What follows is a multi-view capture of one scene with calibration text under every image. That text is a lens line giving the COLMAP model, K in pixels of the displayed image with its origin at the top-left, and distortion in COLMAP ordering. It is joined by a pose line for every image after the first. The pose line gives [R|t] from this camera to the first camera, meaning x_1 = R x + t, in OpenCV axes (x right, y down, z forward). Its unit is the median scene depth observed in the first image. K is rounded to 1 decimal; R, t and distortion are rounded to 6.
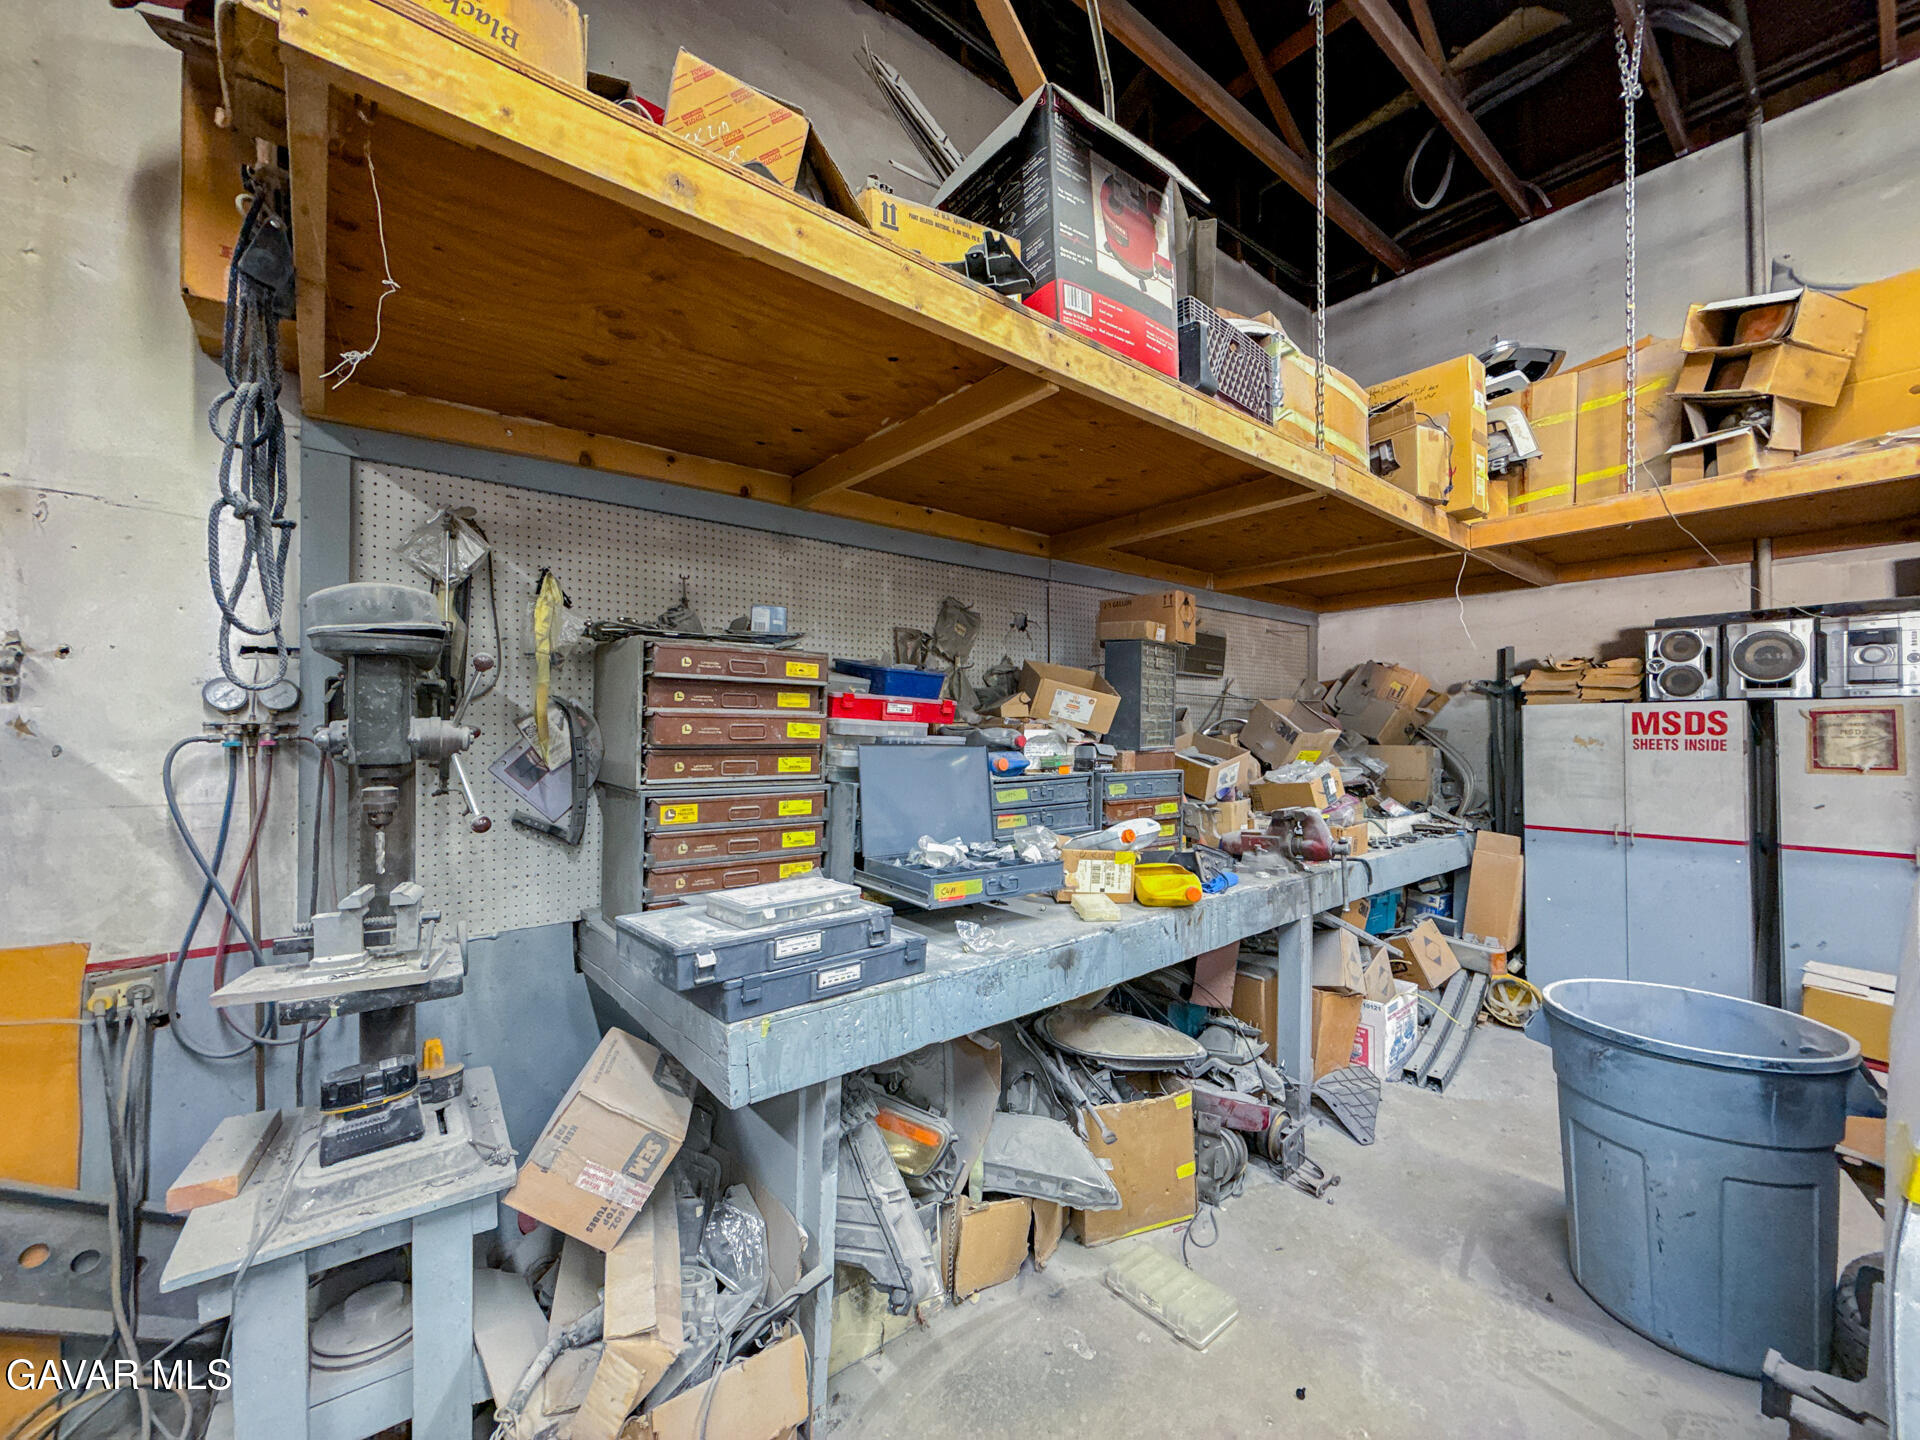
lens RADIAL K [[763.7, 0, 957.9], [0, 763.7, 724.1], [0, 0, 1]] dist [-0.000190, -0.000524]
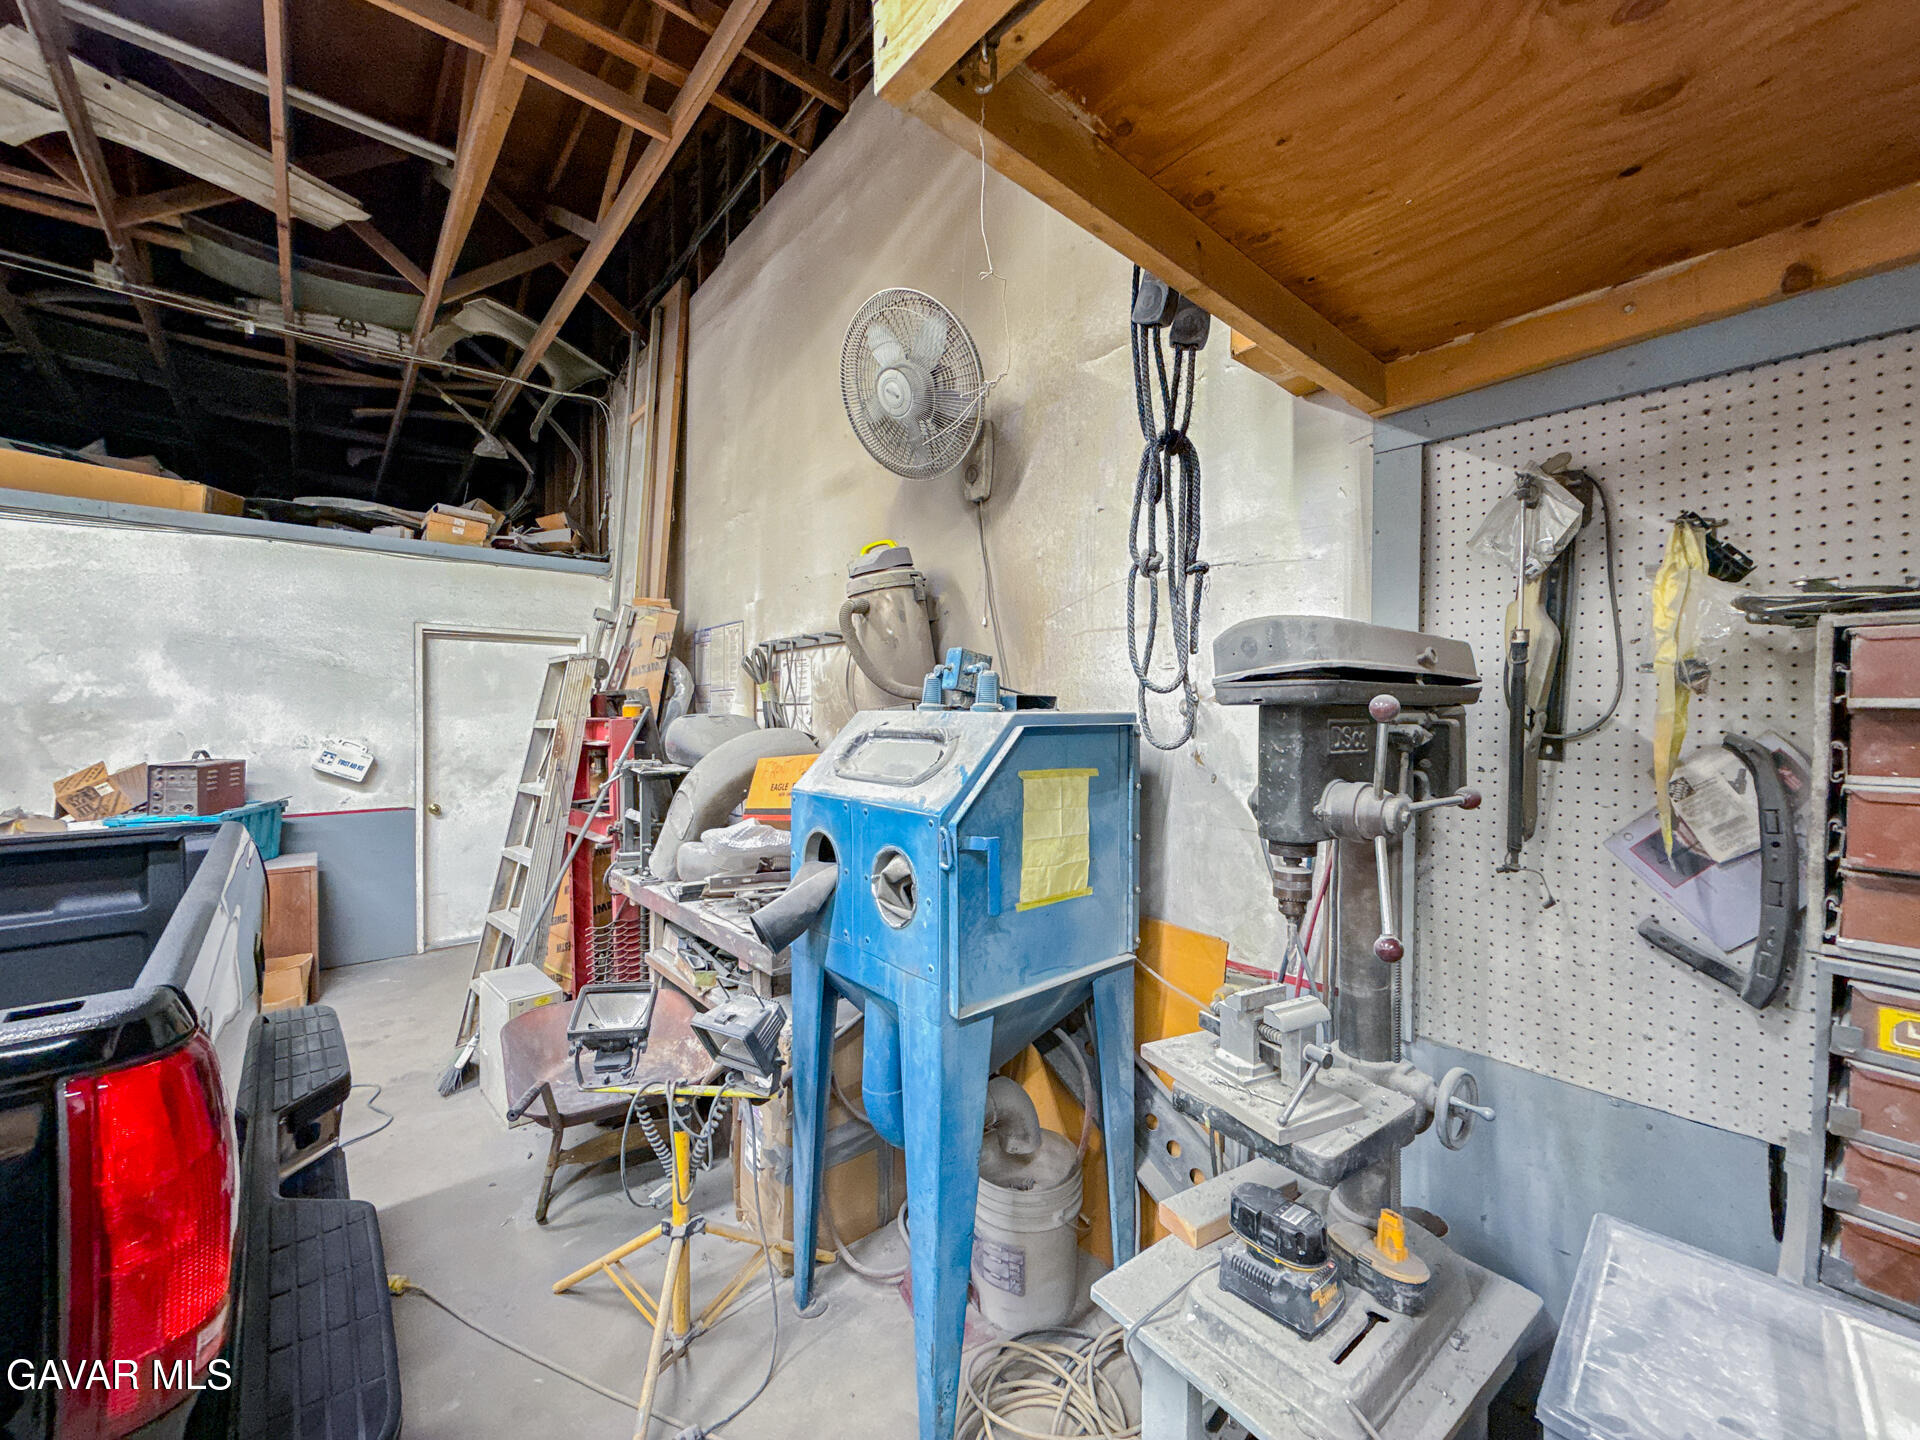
lens RADIAL K [[763.7, 0, 958.3], [0, 763.7, 723.7], [0, 0, 1]] dist [-0.000190, -0.000524]
pose [[0.024803, 0.017004, -0.999548, 0.024592], [0.006139, 0.999834, 0.017161, -0.060703], [0.999674, -0.006562, 0.024694, 0.450773]]
